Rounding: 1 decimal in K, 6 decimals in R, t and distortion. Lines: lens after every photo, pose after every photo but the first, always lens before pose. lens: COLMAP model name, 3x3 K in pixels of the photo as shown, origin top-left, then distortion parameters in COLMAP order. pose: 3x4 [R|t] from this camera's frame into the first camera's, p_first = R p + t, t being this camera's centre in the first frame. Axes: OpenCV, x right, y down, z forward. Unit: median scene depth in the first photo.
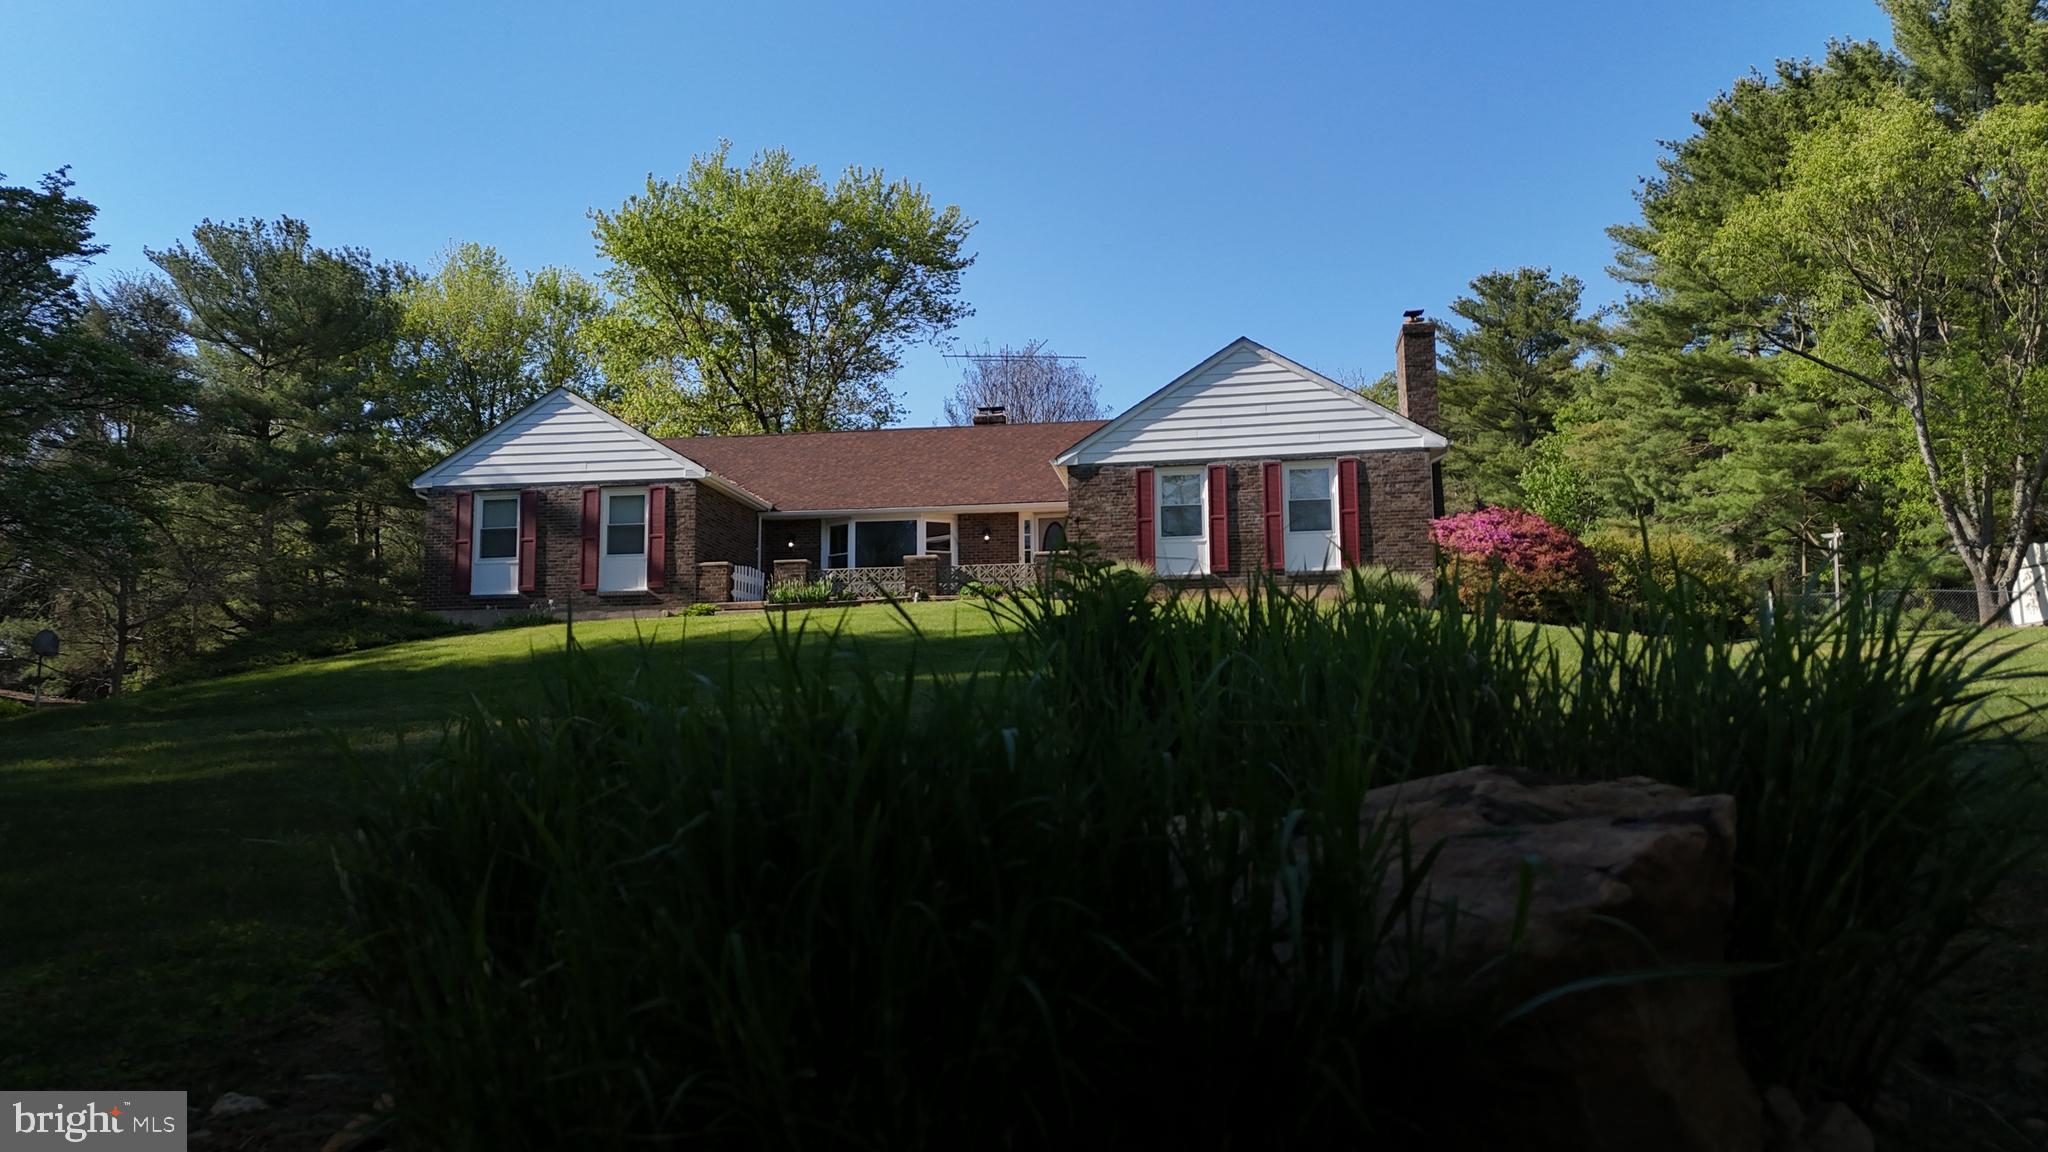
lens RADIAL K [[1493.8, 0, 1031.3], [0, 1493.8, 589.1], [0, 0, 1]] dist [0.082263, -0.075043]
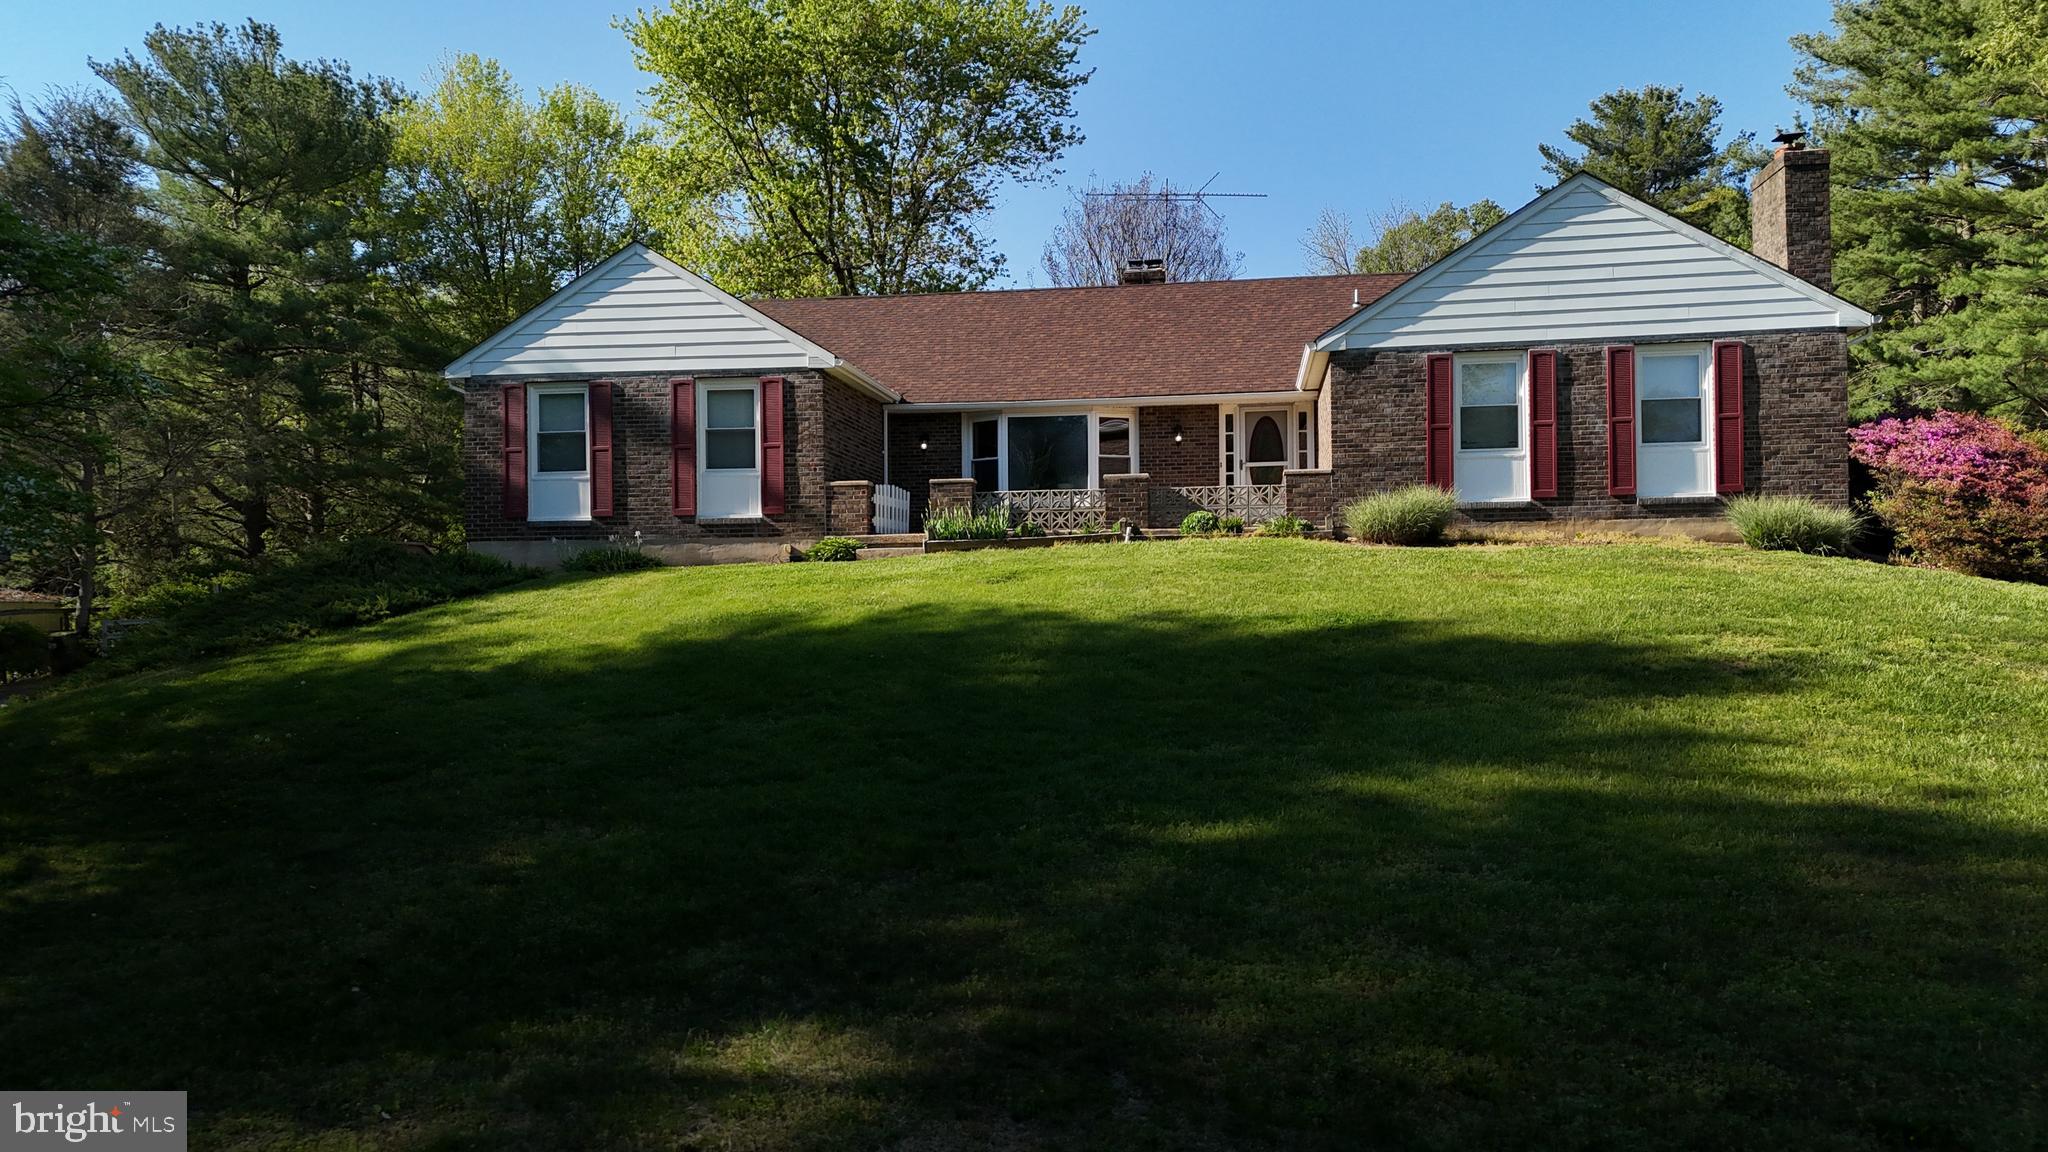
lens RADIAL K [[1493.8, 0, 1032.6], [0, 1493.8, 590.4], [0, 0, 1]] dist [0.082263, -0.075043]
pose [[0.999988, -0.000555, 0.004914, -0.108229], [0.000019, 0.994107, 0.108402, -0.039243], [-0.004945, -0.108400, 0.994095, 0.214634]]
